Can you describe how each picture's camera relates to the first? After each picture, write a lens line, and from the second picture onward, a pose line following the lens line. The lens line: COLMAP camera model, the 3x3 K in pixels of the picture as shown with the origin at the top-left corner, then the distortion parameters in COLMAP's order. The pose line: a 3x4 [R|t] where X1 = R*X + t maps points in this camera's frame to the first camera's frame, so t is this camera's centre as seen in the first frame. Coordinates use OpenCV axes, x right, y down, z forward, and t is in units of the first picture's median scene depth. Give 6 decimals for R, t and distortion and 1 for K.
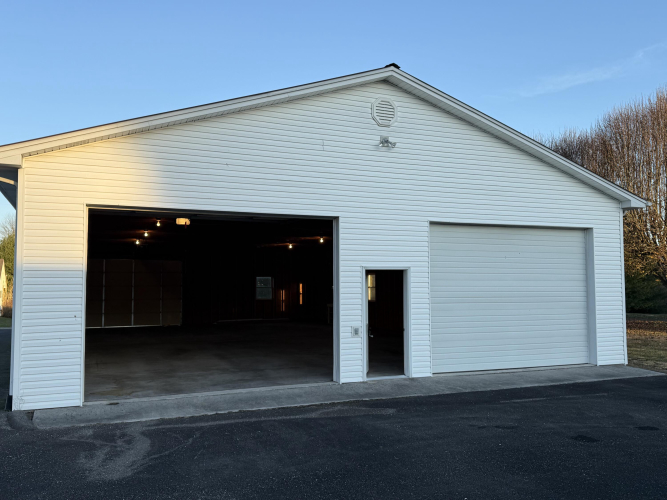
lens RADIAL K [[564.3, 0, 333.5], [0, 564.3, 250.0], [0, 0, 1]] dist [0.086758, -0.006817]
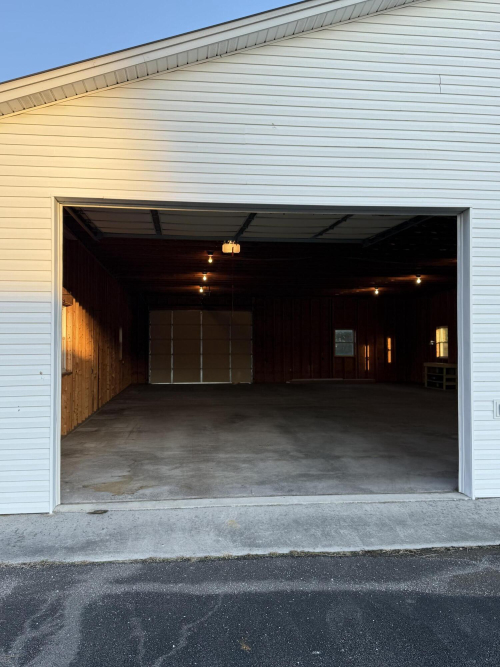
lens RADIAL K [[564.3, 0, 250.0], [0, 564.3, 333.5], [0, 0, 1]] dist [0.086758, -0.006817]
pose [[0.957634, -0.001289, -0.287986, -0.035604], [0.014032, 0.999011, 0.042187, 0.039791], [0.287647, -0.044441, 0.956705, 0.378249]]
